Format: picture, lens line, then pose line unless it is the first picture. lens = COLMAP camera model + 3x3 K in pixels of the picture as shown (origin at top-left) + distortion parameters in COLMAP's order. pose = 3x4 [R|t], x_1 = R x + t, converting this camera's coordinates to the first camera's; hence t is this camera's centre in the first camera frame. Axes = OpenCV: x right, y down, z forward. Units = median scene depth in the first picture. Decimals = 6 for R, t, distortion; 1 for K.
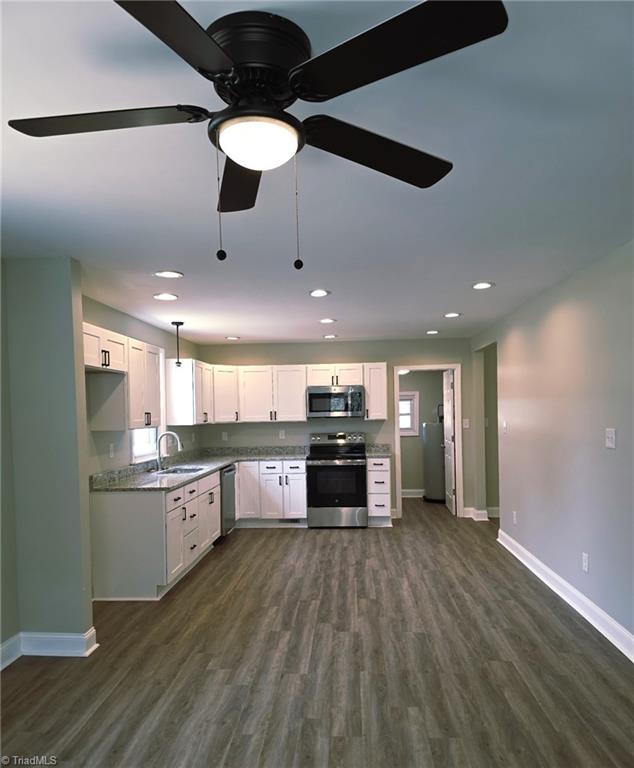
lens RADIAL K [[508.9, 0, 316.0], [0, 508.9, 408.2], [0, 0, 1]] dist [0.145130, -0.178025]
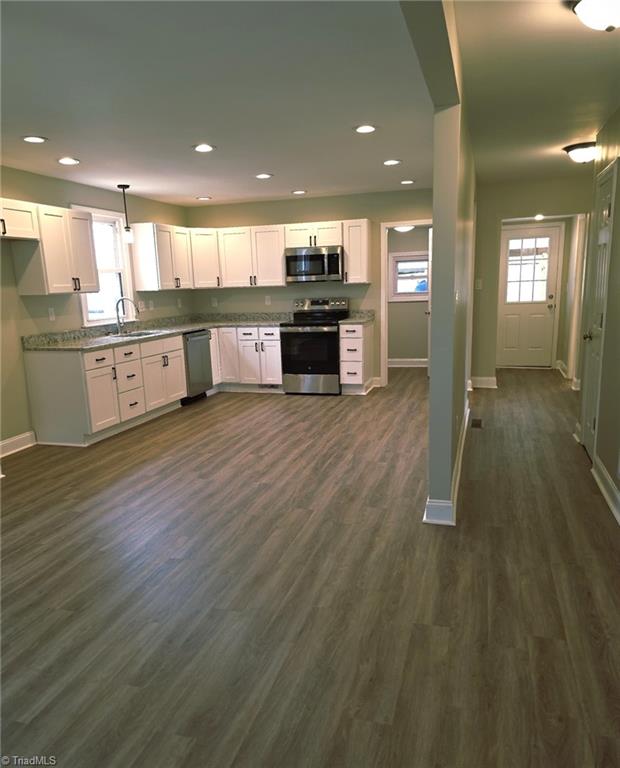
lens RADIAL K [[546.3, 0, 310.0], [0, 546.3, 384.0], [0, 0, 1]] dist [0.044427, -0.002562]
pose [[0.976724, 0.027612, -0.212715, 0.281435], [0.015492, 0.980010, 0.198346, 0.003090], [0.213940, -0.197025, 0.956771, -0.013424]]
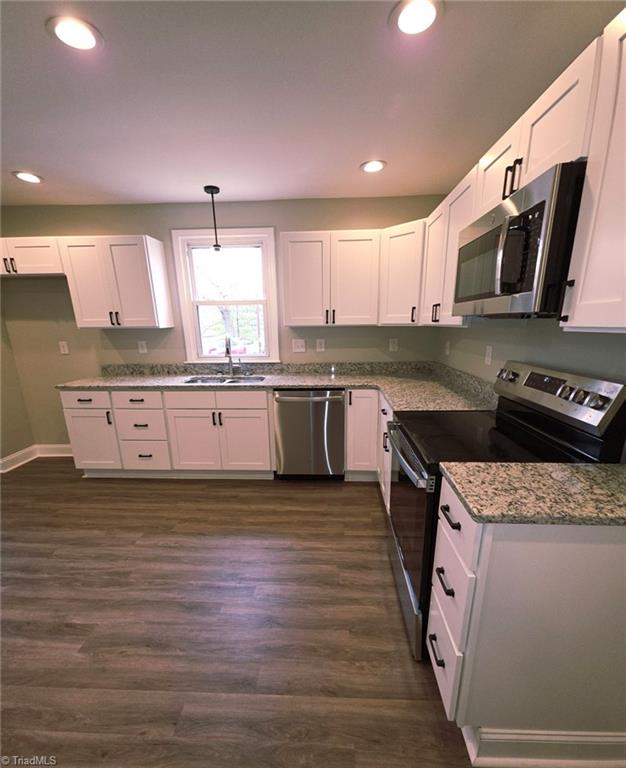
lens RADIAL K [[337.3, 0, 313.8], [0, 337.3, 412.5], [0, 0, 1]] dist [0.000862, 0.000091]
pose [[0.043314, 0.280194, -0.958966, 0.275911], [0.020548, 0.959414, 0.281253, 0.013844], [0.998850, -0.031887, 0.035799, 0.988393]]
